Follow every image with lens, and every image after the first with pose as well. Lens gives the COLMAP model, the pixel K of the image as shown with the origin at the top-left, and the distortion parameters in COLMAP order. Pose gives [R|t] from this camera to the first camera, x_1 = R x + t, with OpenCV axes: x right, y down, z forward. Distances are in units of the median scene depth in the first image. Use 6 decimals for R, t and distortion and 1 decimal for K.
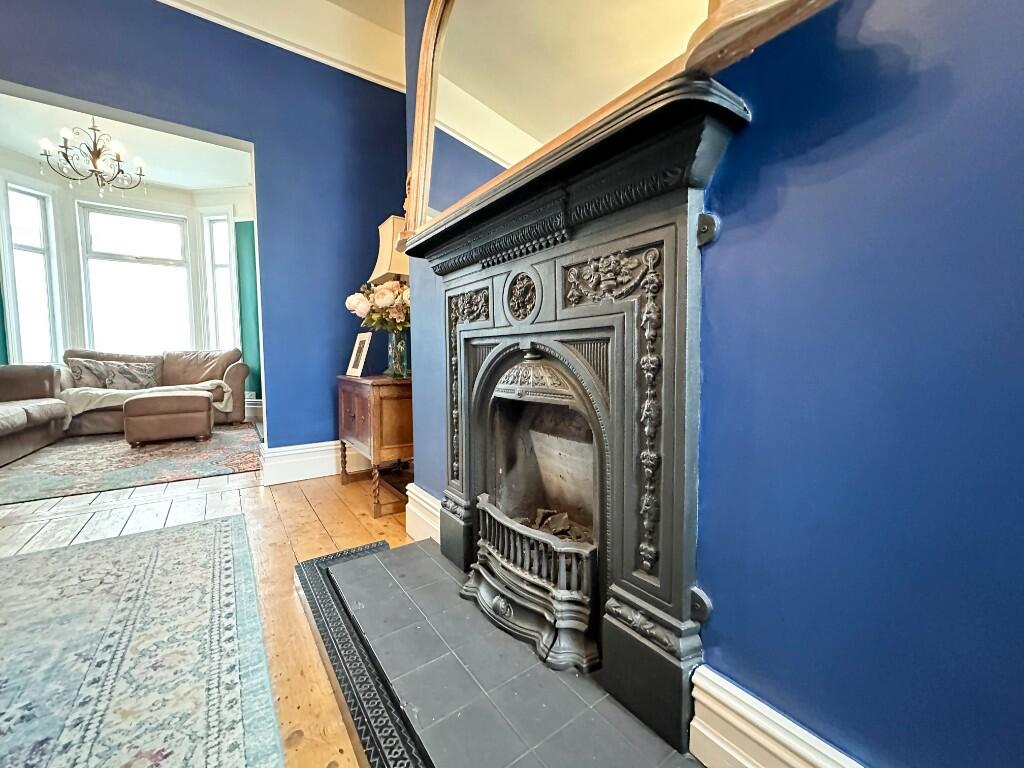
lens RADIAL K [[406.4, 0, 512.0], [0, 406.4, 384.0], [0, 0, 1]] dist [-0.002065, -0.000093]
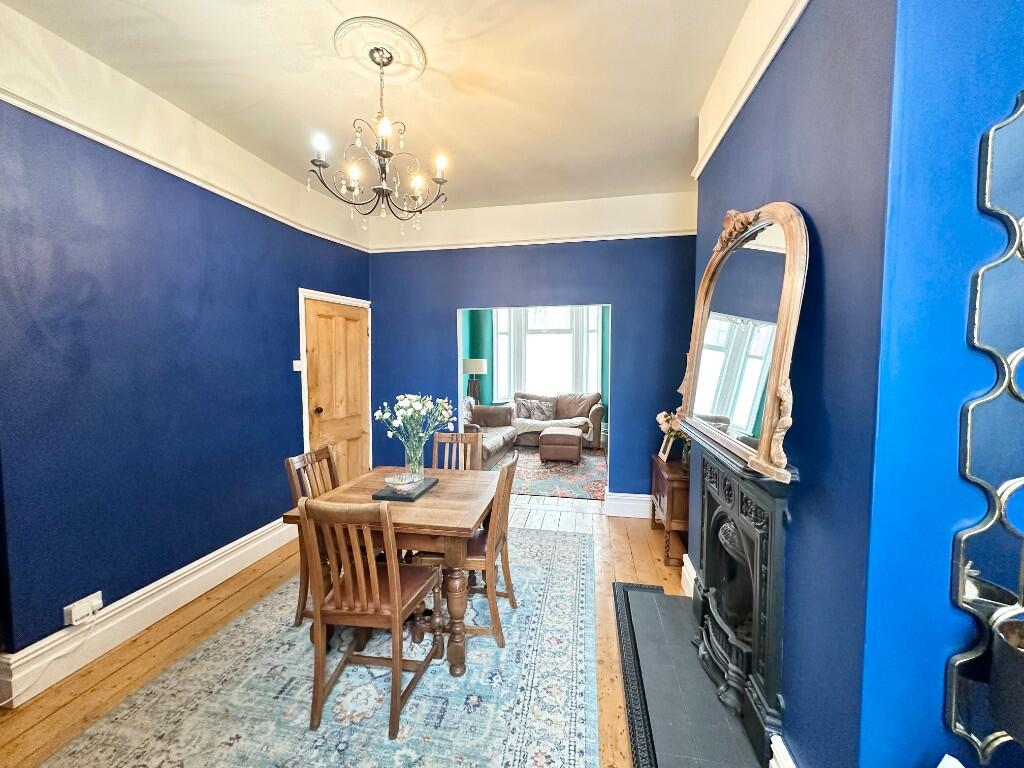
lens RADIAL K [[406.4, 0, 512.0], [0, 406.4, 384.0], [0, 0, 1]] dist [-0.002065, -0.000093]
pose [[0.689469, 0.051307, -0.722495, 0.326734], [-0.049089, 0.998505, 0.024062, -0.351656], [0.722650, 0.018876, 0.690957, -0.468939]]
